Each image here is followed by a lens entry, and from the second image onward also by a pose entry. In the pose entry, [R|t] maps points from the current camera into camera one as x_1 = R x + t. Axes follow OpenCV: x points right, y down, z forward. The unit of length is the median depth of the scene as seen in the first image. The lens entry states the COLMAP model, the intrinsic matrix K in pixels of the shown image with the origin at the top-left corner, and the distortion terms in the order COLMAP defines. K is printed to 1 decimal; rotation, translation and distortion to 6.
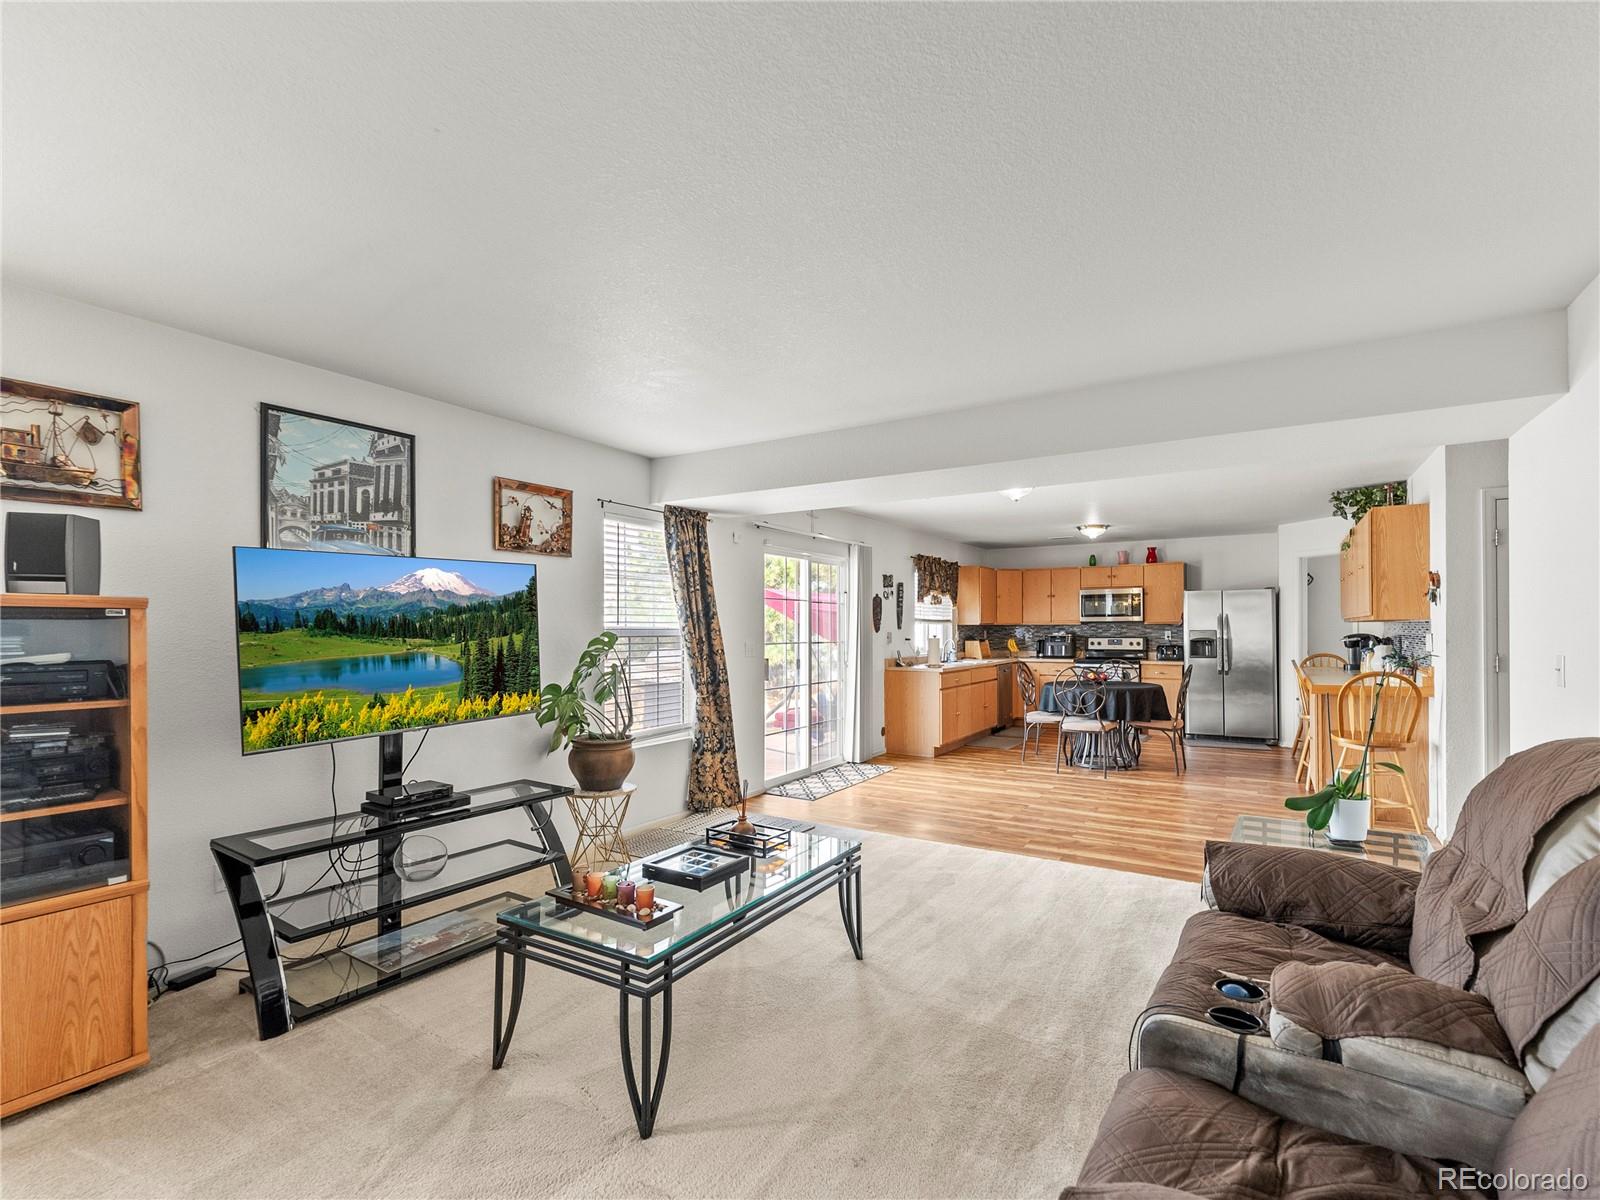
lens RADIAL K [[755.0, 0, 809.8], [0, 755.0, 620.9], [0, 0, 1]] dist [0.000349, 0.000068]
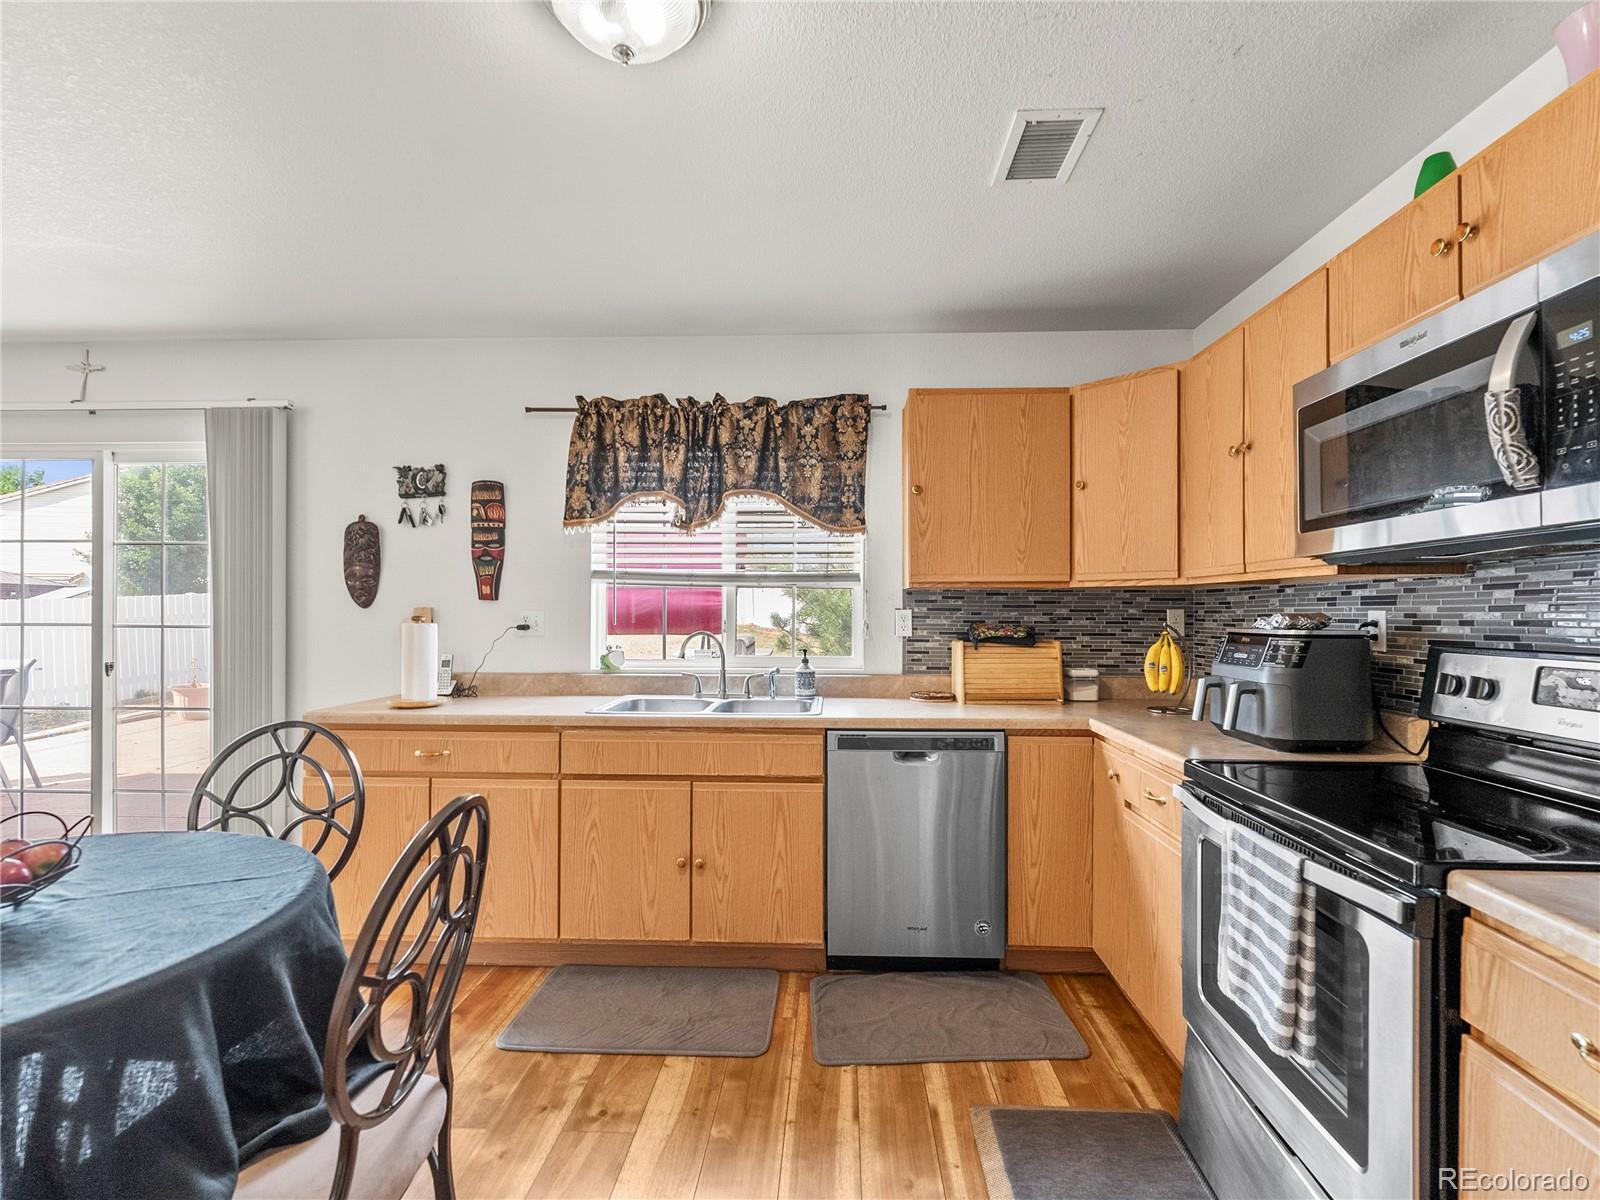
lens RADIAL K [[755.0, 0, 809.8], [0, 755.0, 620.9], [0, 0, 1]] dist [0.000349, 0.000068]
pose [[0.484817, 0.016686, -0.874456, 0.472032], [0.003830, 0.999768, 0.021200, 0.011829], [0.874607, -0.013628, 0.484641, 0.831542]]
